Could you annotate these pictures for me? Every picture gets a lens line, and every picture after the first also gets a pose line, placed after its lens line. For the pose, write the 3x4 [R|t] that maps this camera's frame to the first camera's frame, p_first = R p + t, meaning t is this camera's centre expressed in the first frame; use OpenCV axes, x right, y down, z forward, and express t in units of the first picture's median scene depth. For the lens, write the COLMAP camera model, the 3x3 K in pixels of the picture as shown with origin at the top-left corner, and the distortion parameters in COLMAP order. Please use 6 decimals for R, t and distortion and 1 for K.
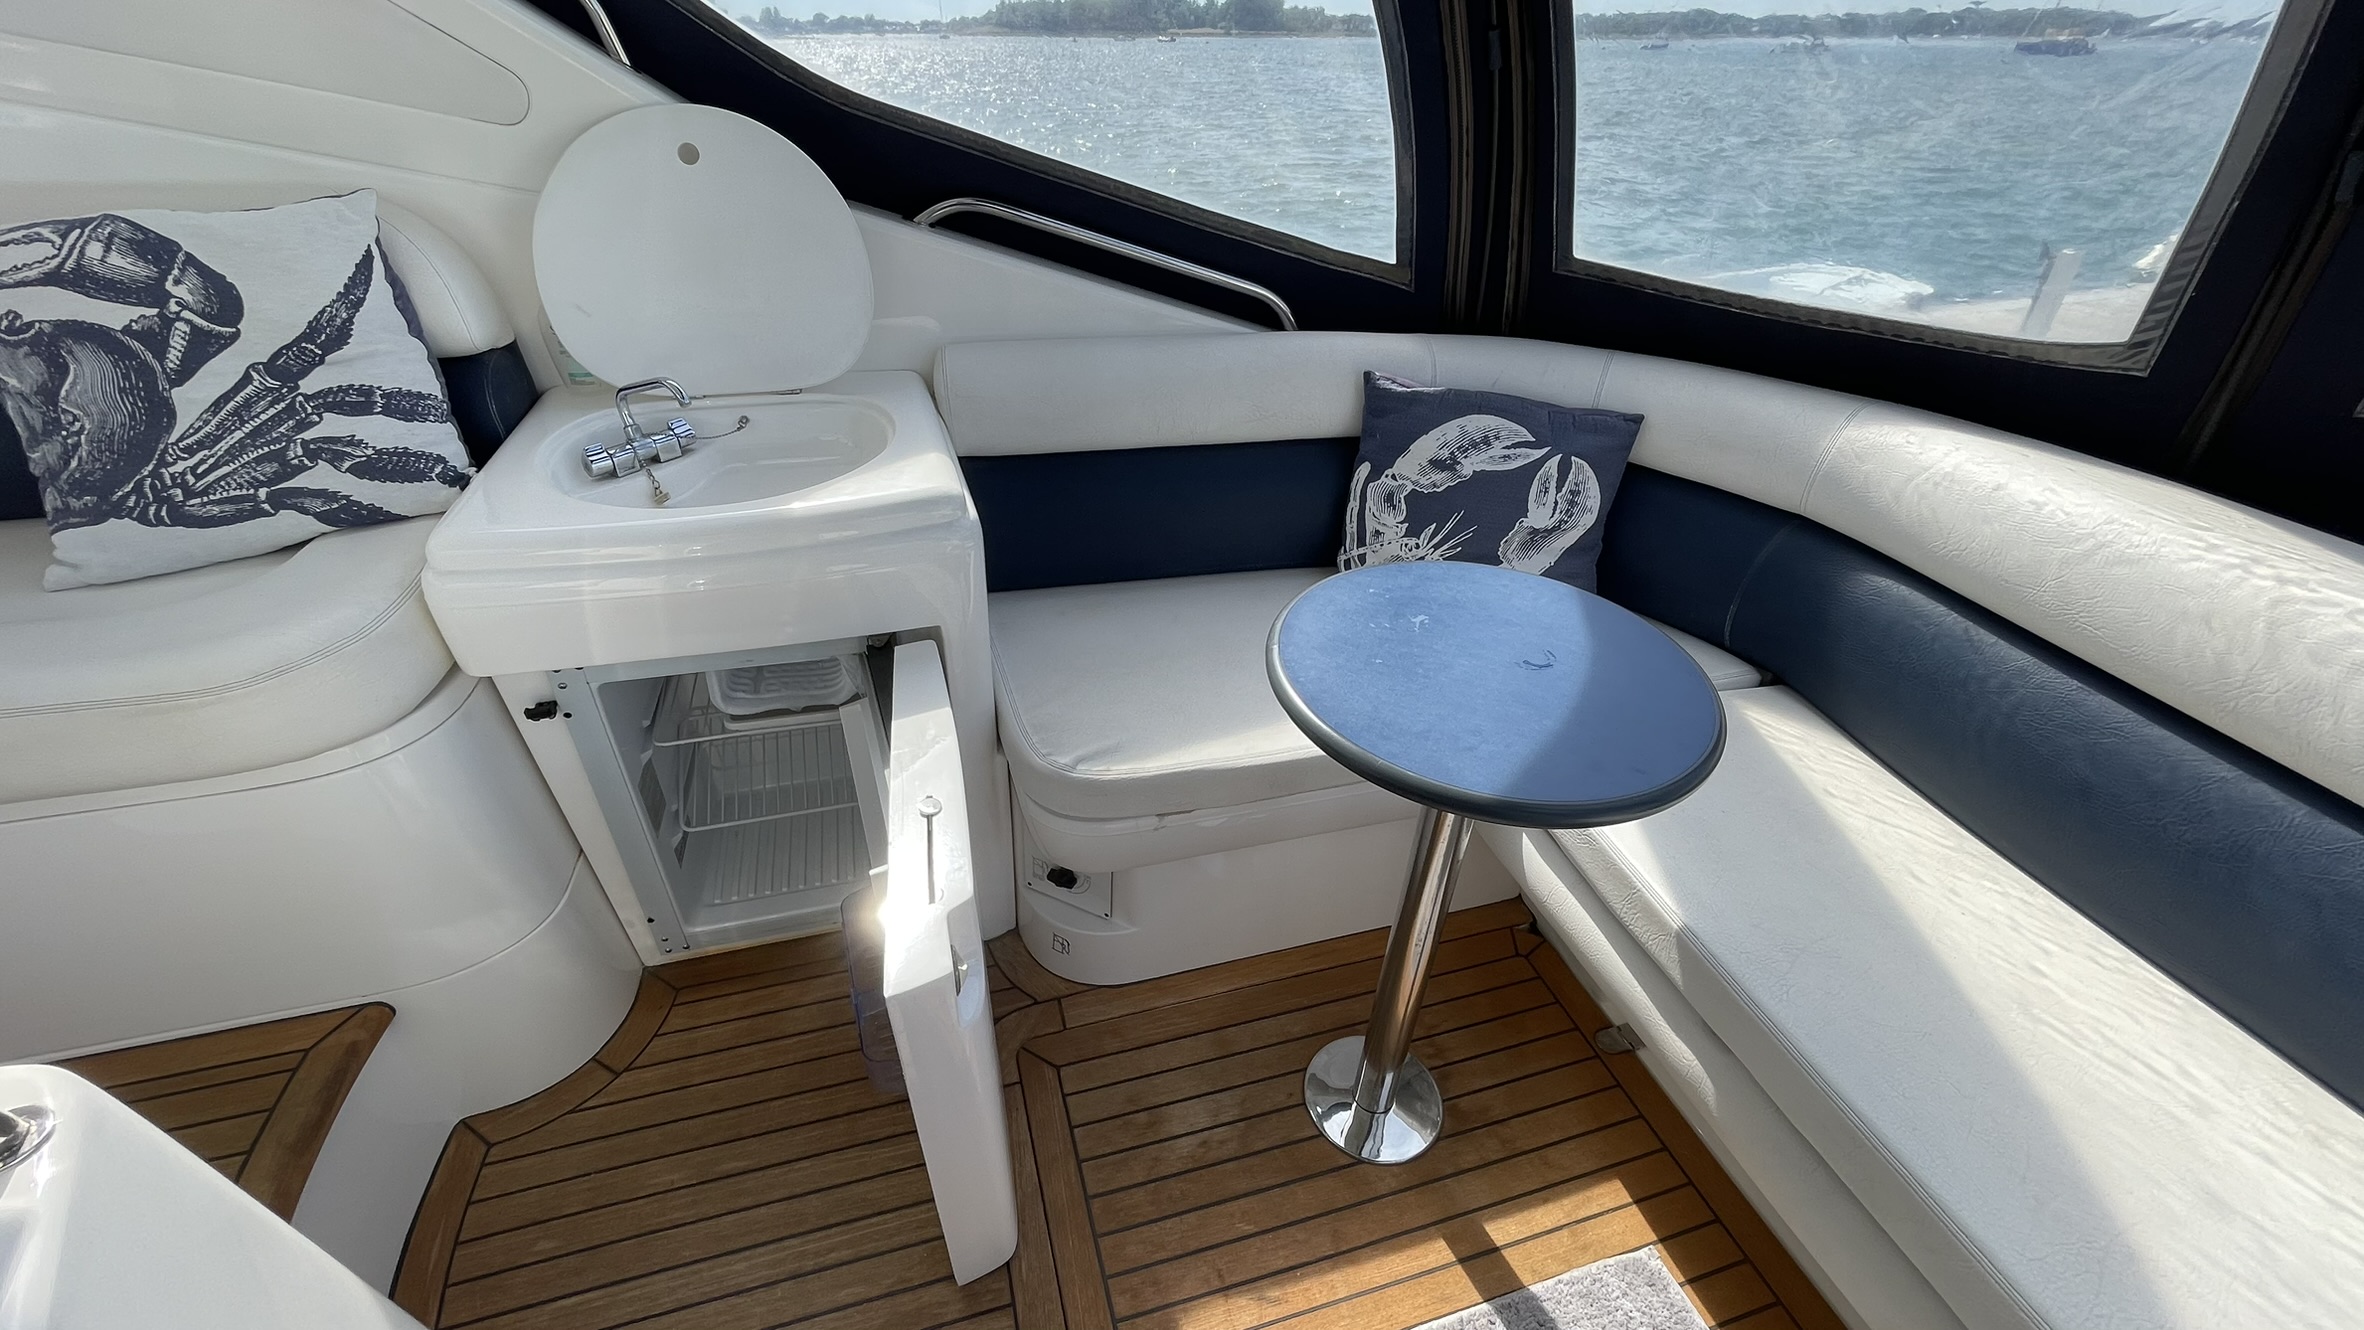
lens RADIAL K [[958.5, 0, 1155.3], [0, 958.5, 662.4], [0, 0, 1]] dist [-0.000218, 0.000167]
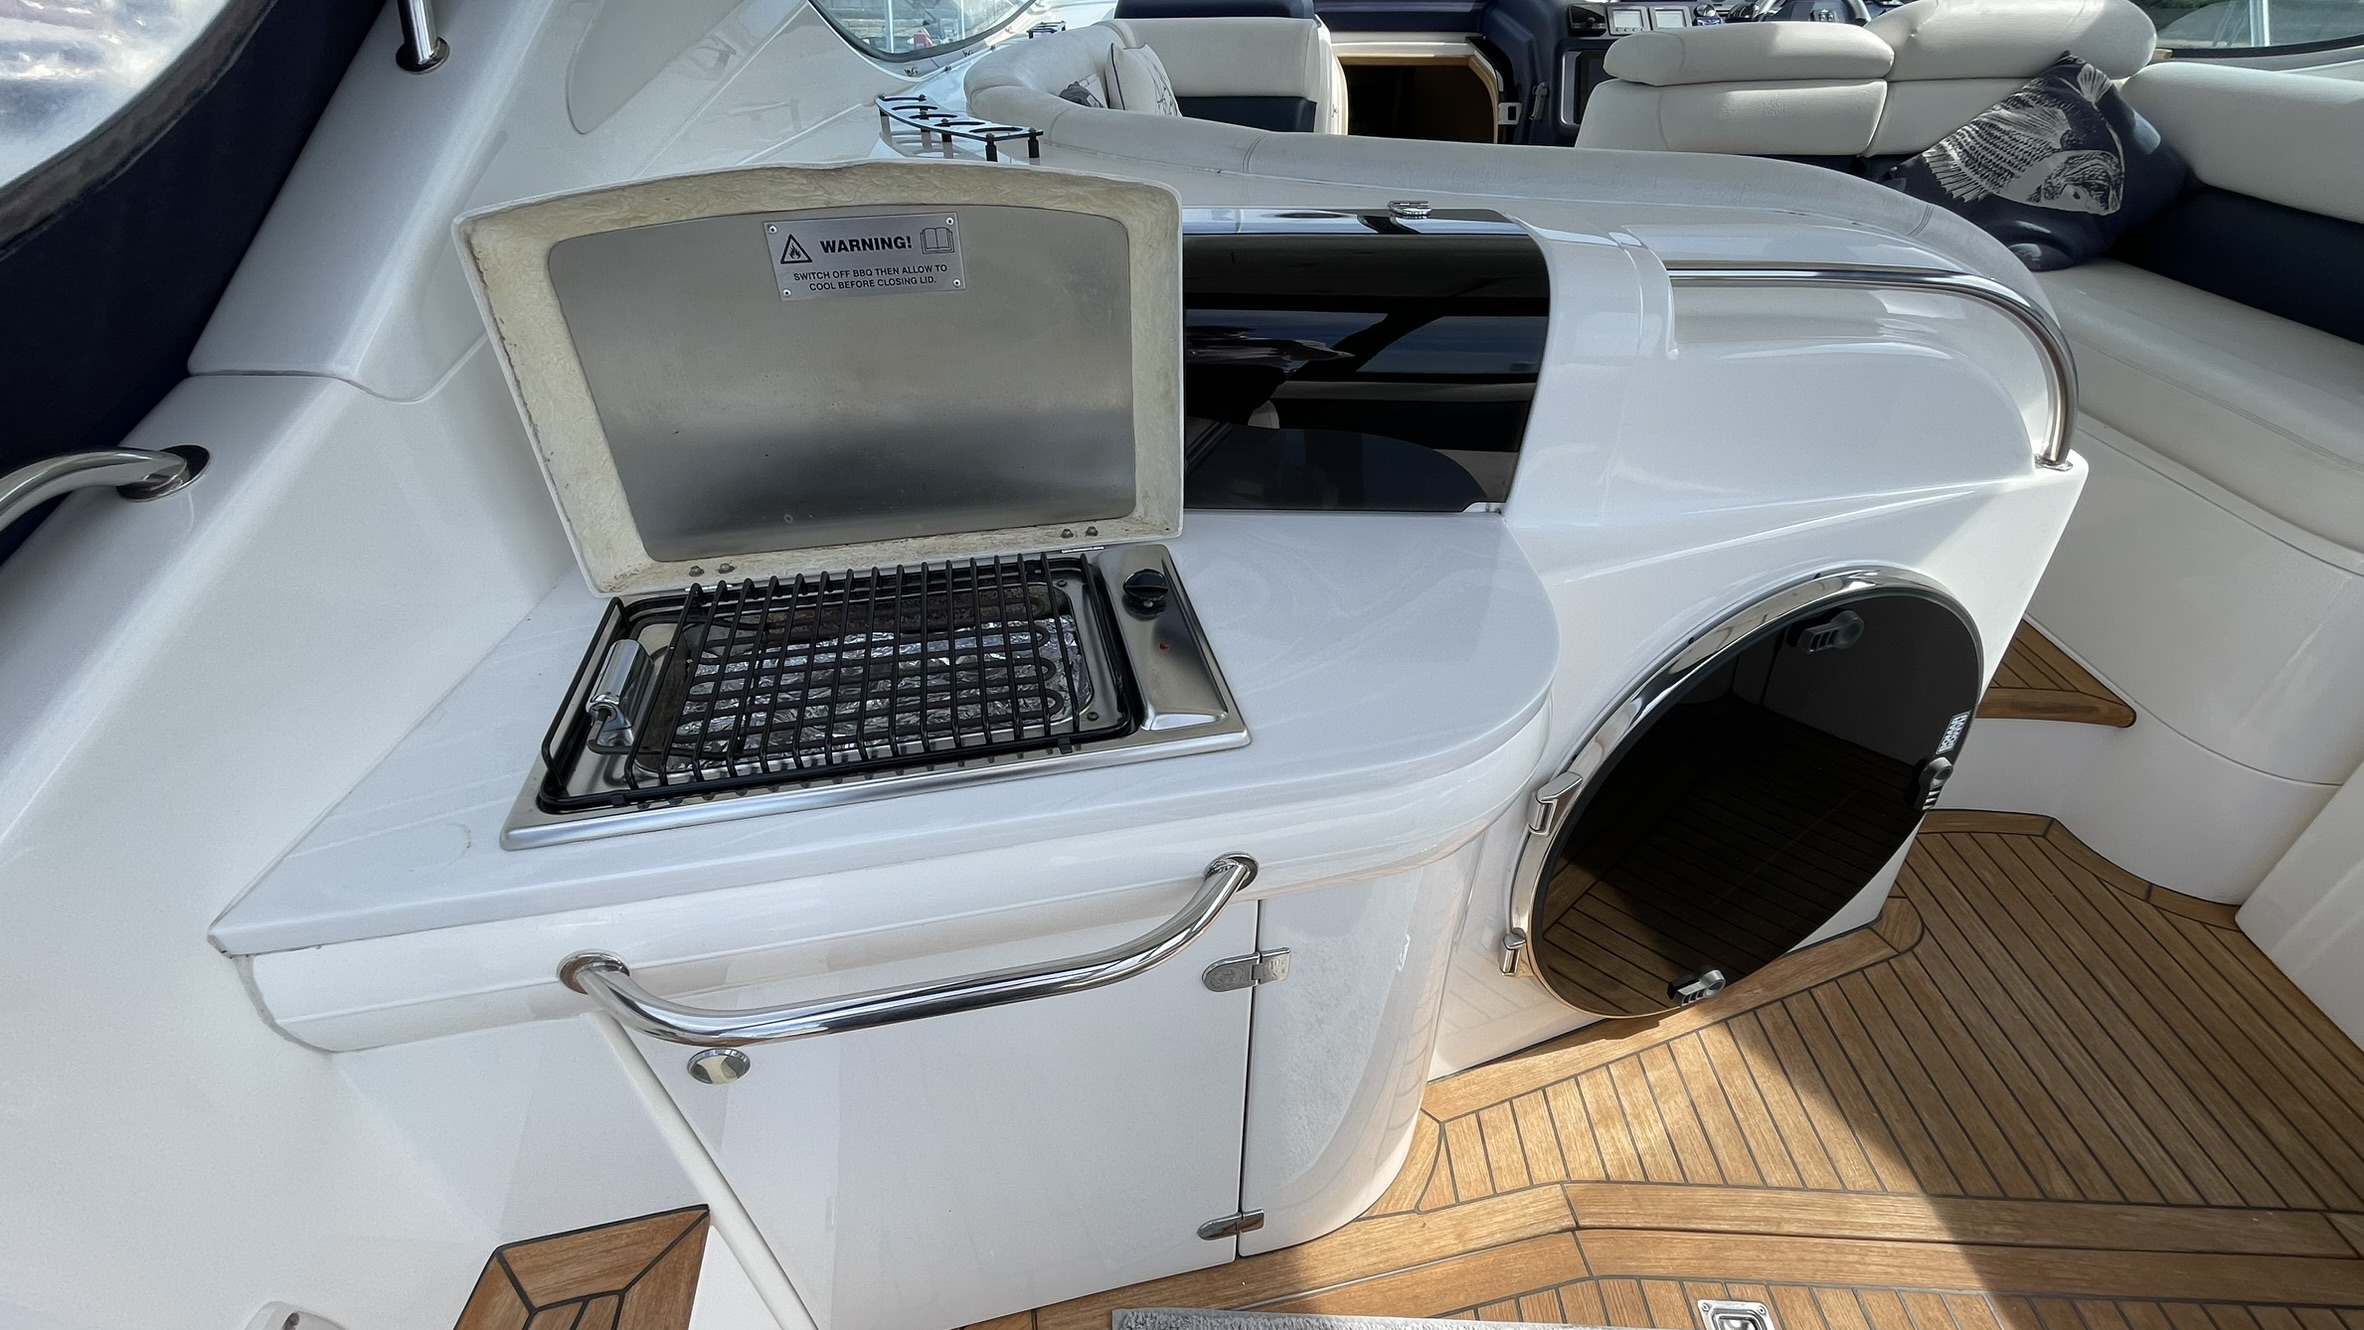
lens RADIAL K [[953.4, 0, 1168.5], [0, 953.4, 667.0], [0, 0, 1]] dist [0.007919, -0.004241]
pose [[-0.320128, 0.538761, -0.779265, 0.534256], [-0.528945, 0.580761, 0.618816, 0.161804], [0.785961, 0.610289, 0.099057, -0.209272]]
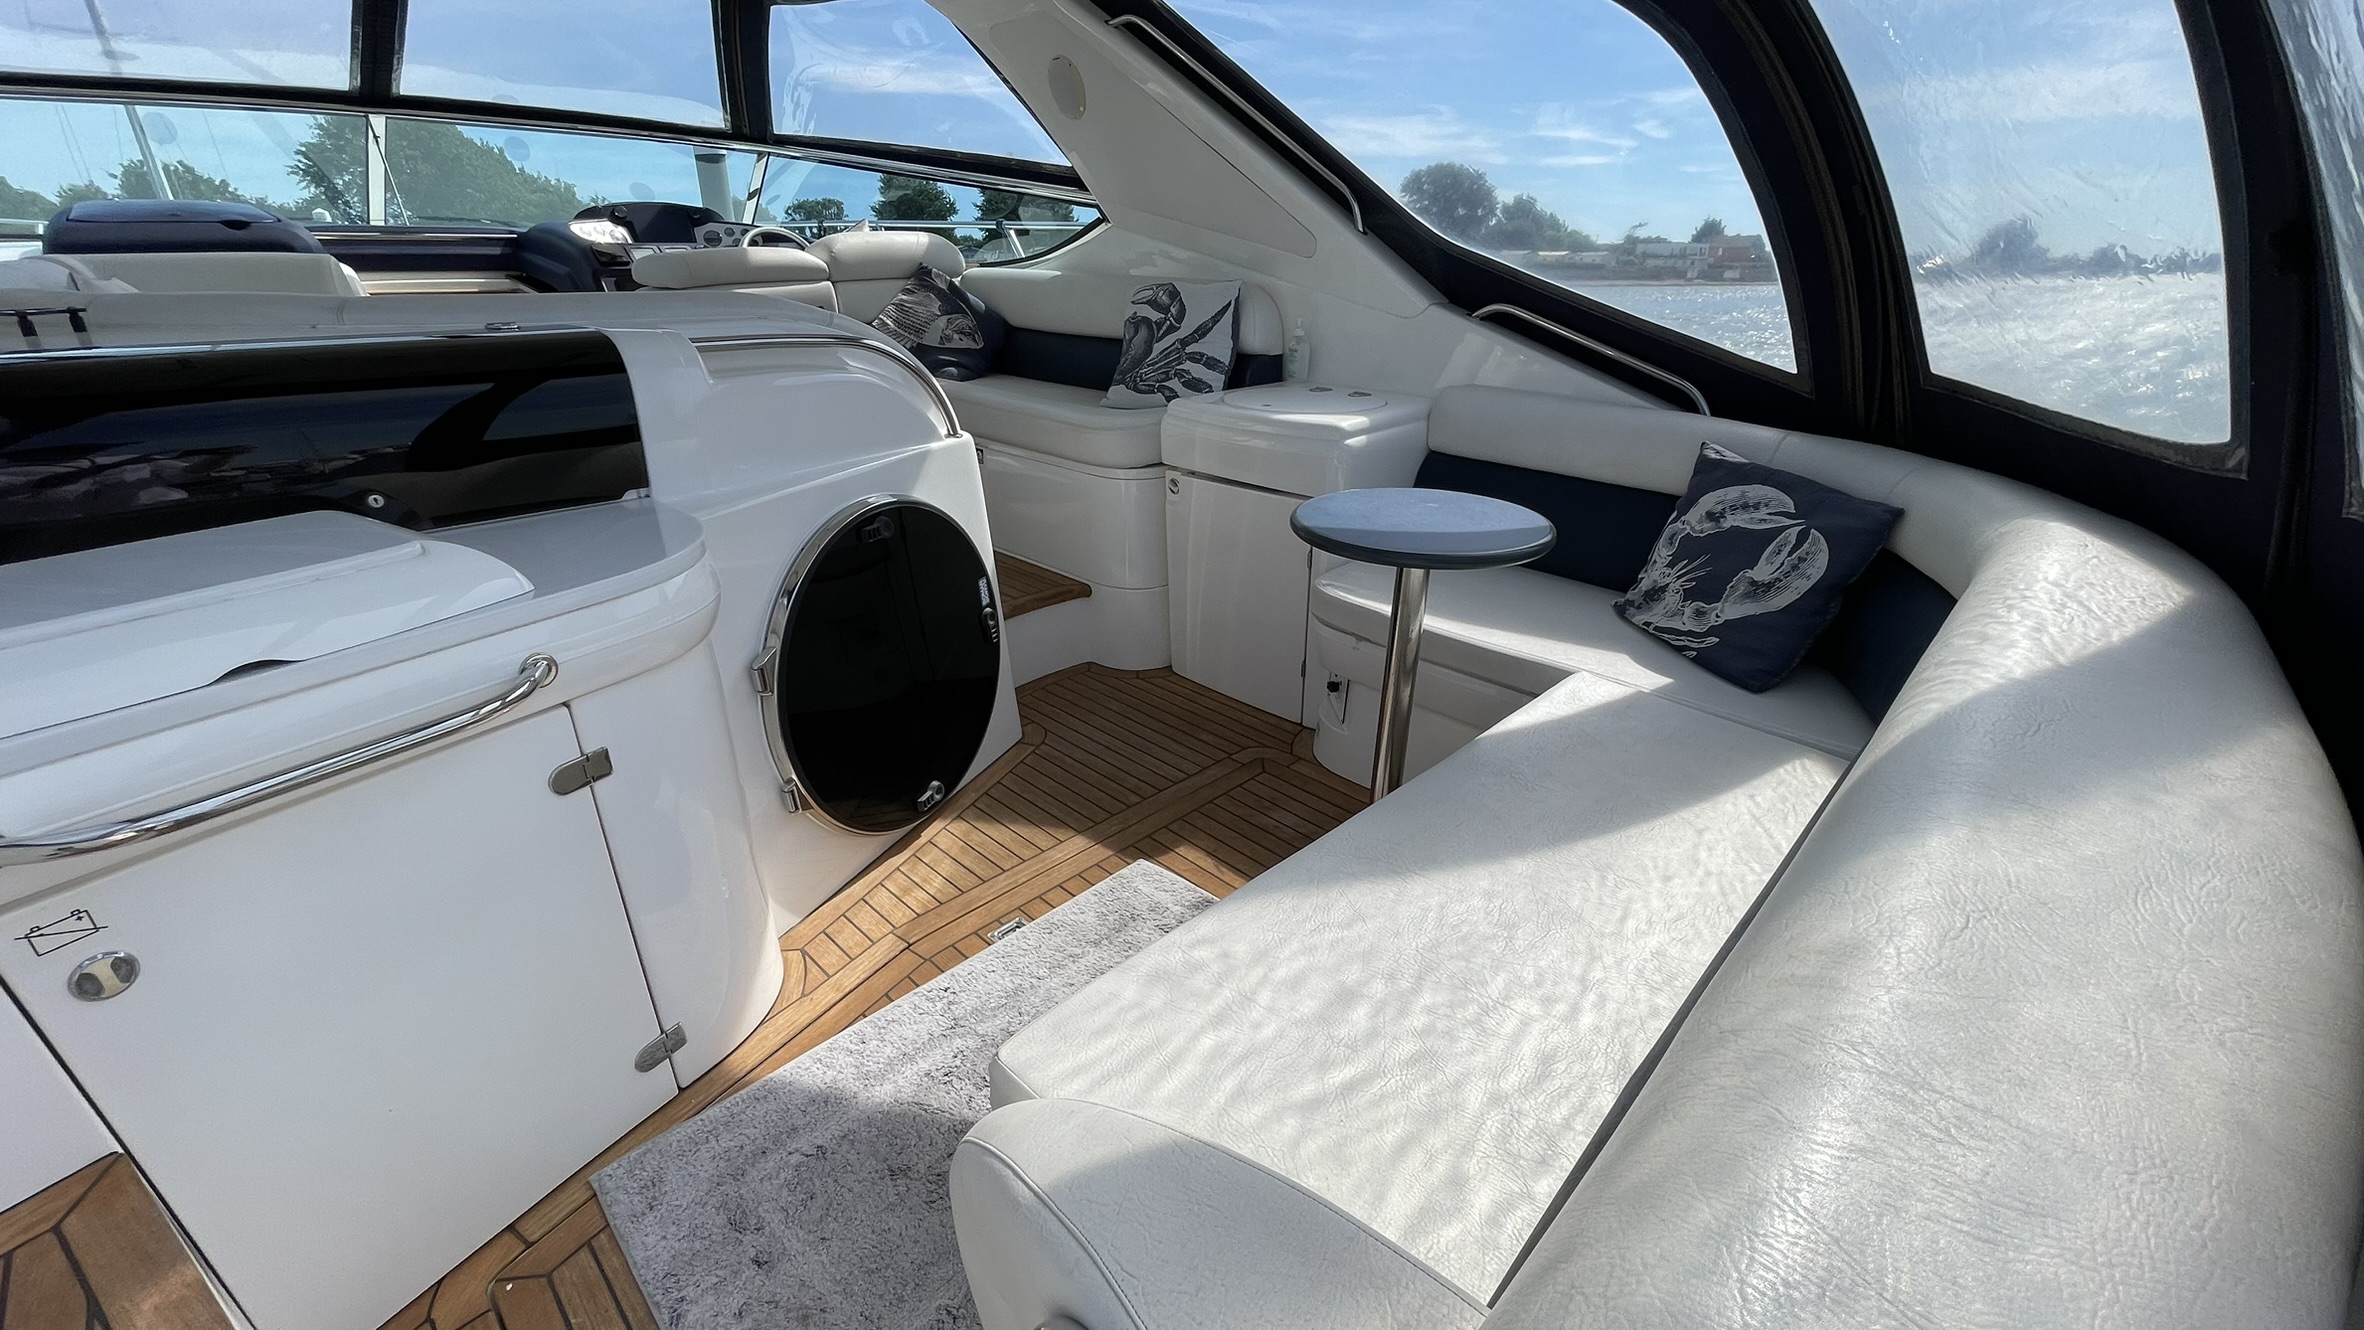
lens RADIAL K [[958.5, 0, 1171.0], [0, 958.5, 661.8], [0, 0, 1]] dist [-0.003963, 0.000155]
pose [[0.484325, 0.327932, -0.811104, 1.056697], [-0.479512, 0.874942, 0.067417, 0.211023], [0.731777, 0.356282, 0.581004, -0.147131]]
